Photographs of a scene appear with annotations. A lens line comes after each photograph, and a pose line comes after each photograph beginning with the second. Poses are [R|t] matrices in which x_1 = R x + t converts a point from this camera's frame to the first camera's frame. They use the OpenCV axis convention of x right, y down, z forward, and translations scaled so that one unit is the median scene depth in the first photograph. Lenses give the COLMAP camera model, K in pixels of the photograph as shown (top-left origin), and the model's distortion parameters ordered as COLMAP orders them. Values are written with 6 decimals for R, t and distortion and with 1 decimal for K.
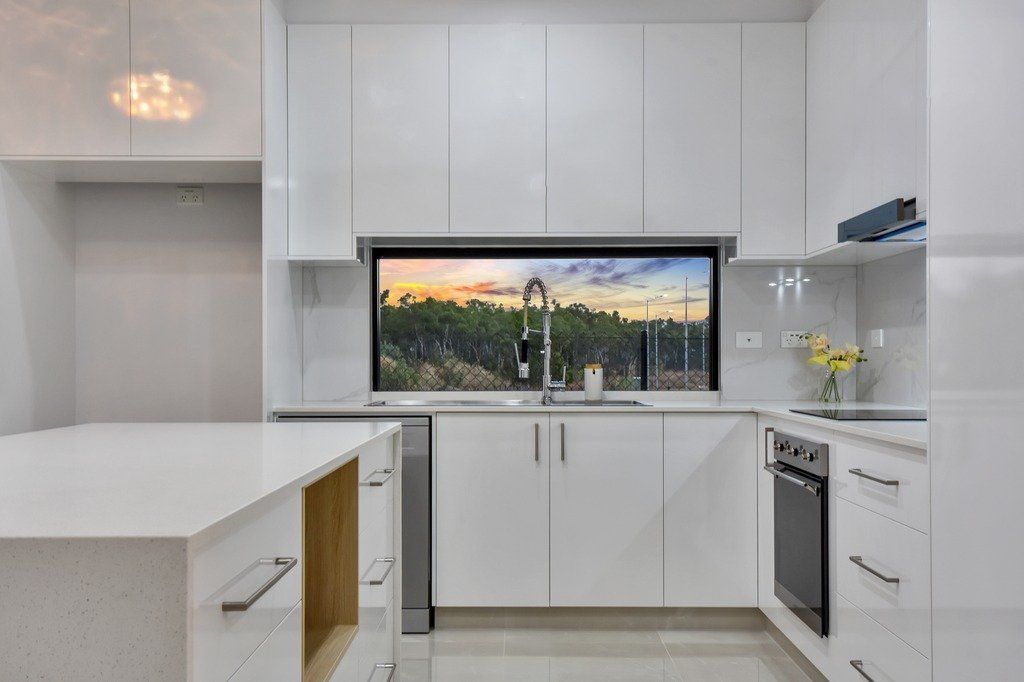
lens RADIAL K [[1049.2, 0, 511.6], [0, 1049.2, 361.3], [0, 0, 1]] dist [0.002444, -0.001089]
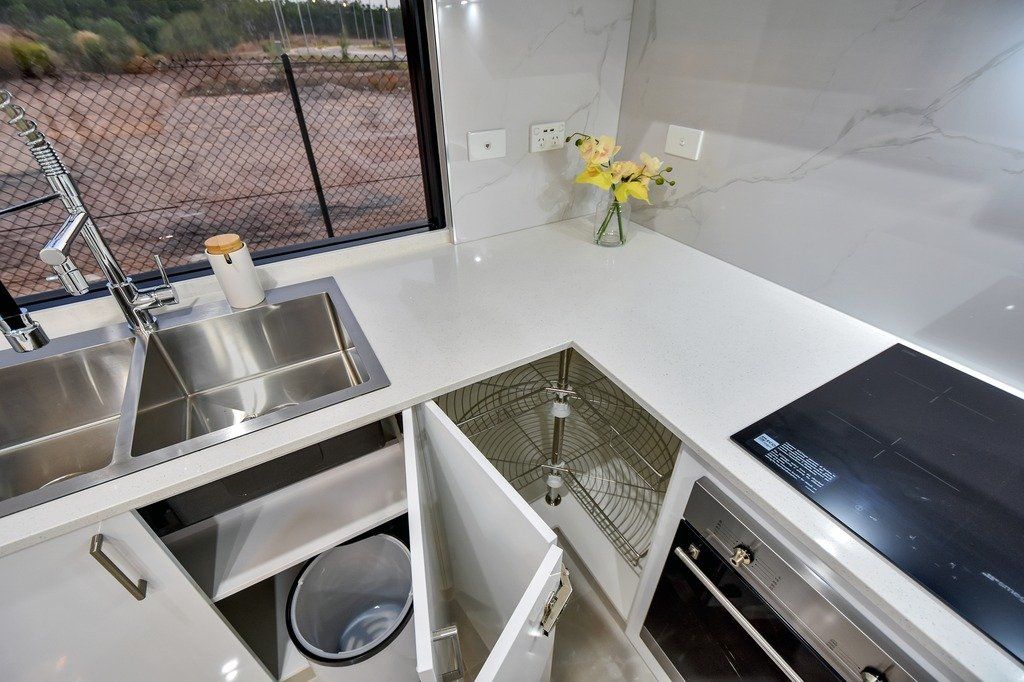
lens RADIAL K [[438.9, 0, 508.3], [0, 438.9, 345.2], [0, 0, 1]] dist [0.012144, -0.000066]
pose [[0.864968, -0.300877, 0.401626, 0.107796], [0.009710, 0.810213, 0.586055, -0.087727], [-0.501733, -0.503019, 0.703730, 0.845145]]
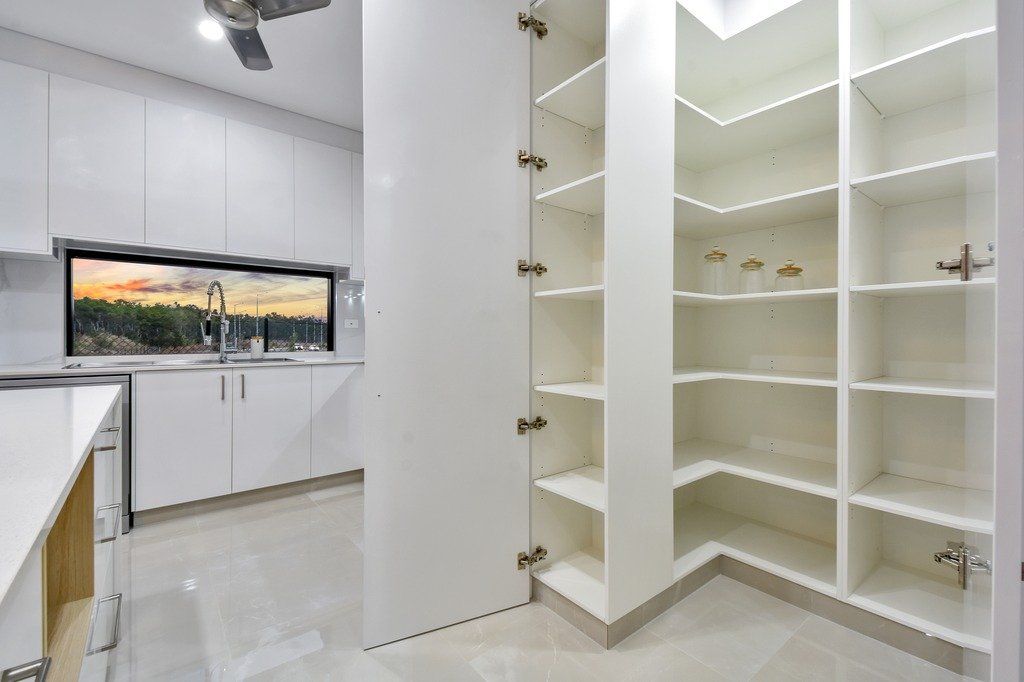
lens RADIAL K [[442.1, 0, 508.4], [0, 442.1, 338.1], [0, 0, 1]] dist [0.028811, -0.020576]
pose [[0.777683, -0.000398, 0.628657, -0.059799], [-0.003836, 0.999978, 0.005379, 0.000063], [-0.628645, -0.006594, 0.777664, 0.236424]]
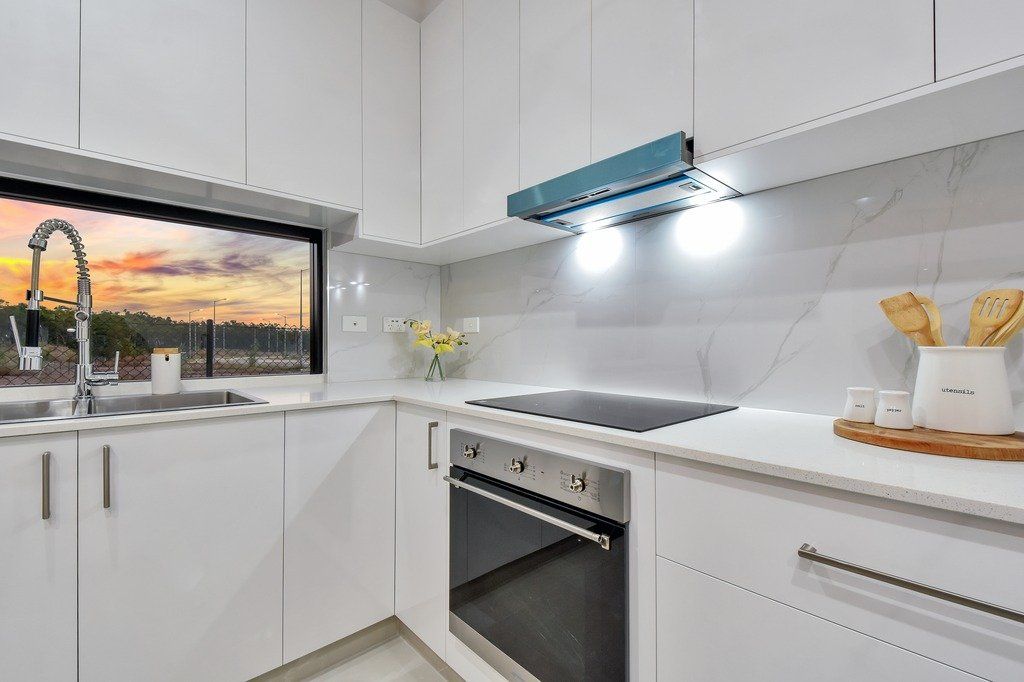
lens RADIAL K [[442.1, 0, 508.4], [0, 442.1, 338.1], [0, 0, 1]] dist [0.028811, -0.020576]
pose [[0.732945, 0.009507, 0.680222, 0.042617], [-0.000876, 0.999915, -0.013030, -0.000669], [-0.680288, 0.008955, 0.732890, 0.645574]]
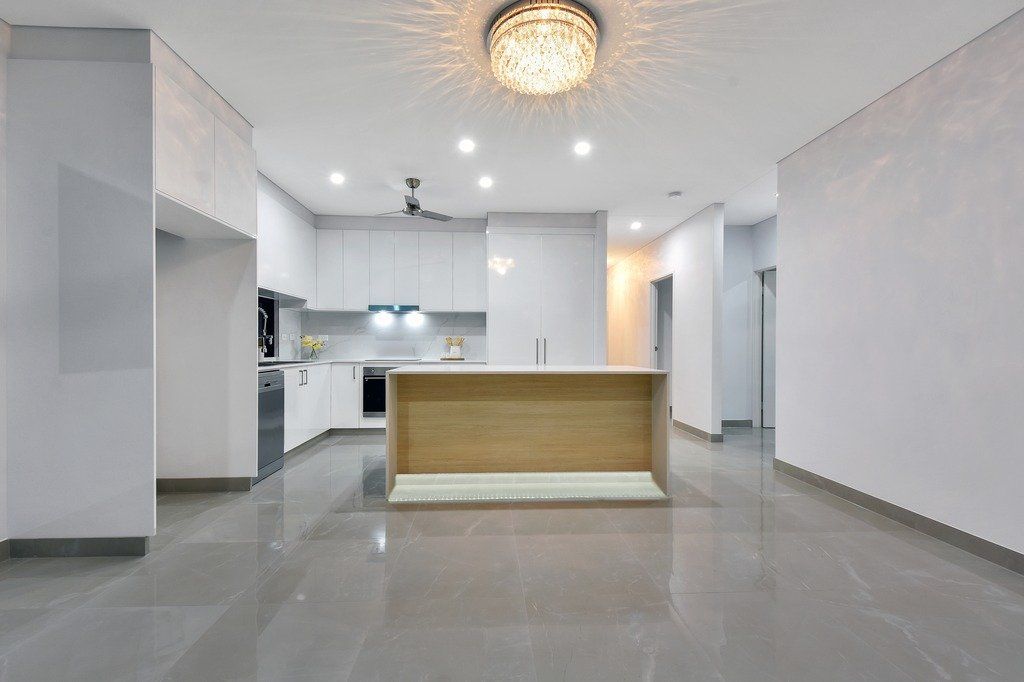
lens RADIAL K [[451.0, 0, 517.0], [0, 451.0, 358.4], [0, 0, 1]] dist [0.000905, 0.000021]
pose [[-0.074877, -0.024923, 0.996881, -1.069971], [-0.002633, 0.999689, 0.024795, 0.003528], [-0.997189, -0.000768, -0.074919, 0.569160]]
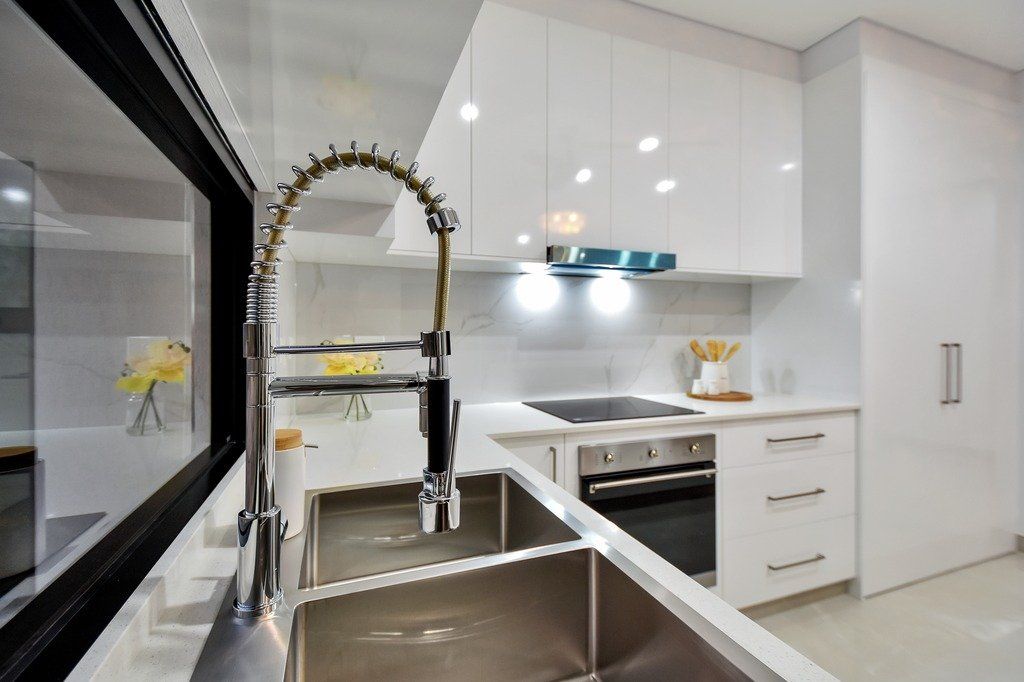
lens RADIAL K [[464.6, 0, 512.0], [0, 464.6, 341.0], [0, 0, 1]] dist [0.032631, 0.000030]
pose [[-0.370697, -0.019743, 0.928544, -0.114764], [-0.002069, 0.999789, 0.020432, -0.037024], [-0.928752, 0.005653, -0.370660, 1.104047]]
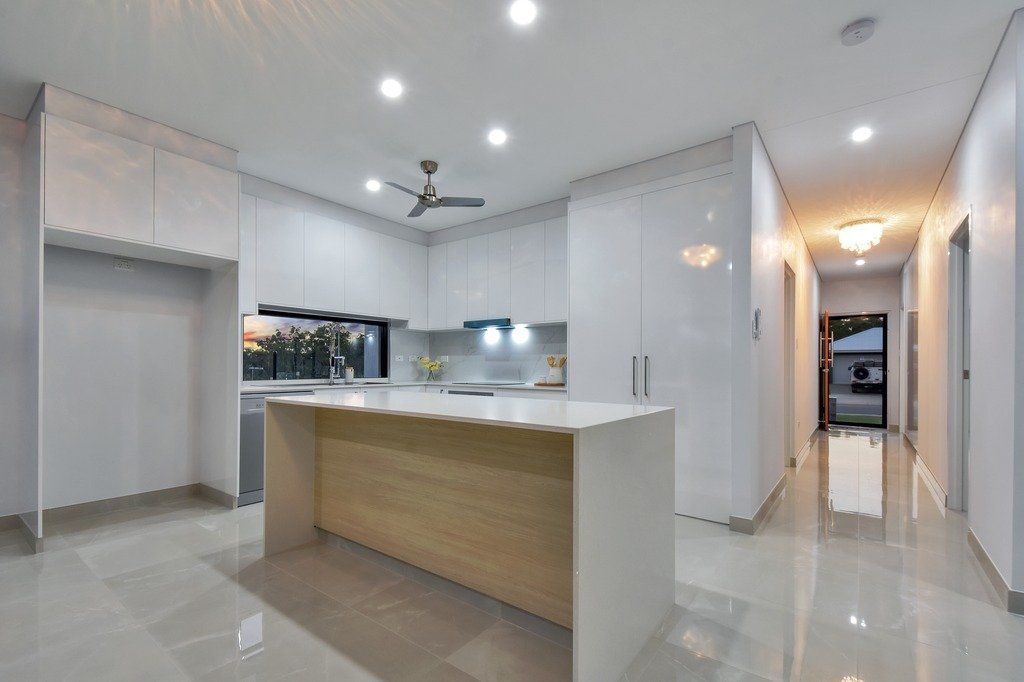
lens RADIAL K [[458.9, 0, 516.7], [0, 458.9, 368.5], [0, 0, 1]] dist [0.001406, 0.000194]
pose [[0.595363, 0.002290, 0.803454, -0.596940], [-0.006141, 0.999980, 0.001700, 0.001665], [-0.803434, -0.005946, 0.595364, 0.080318]]
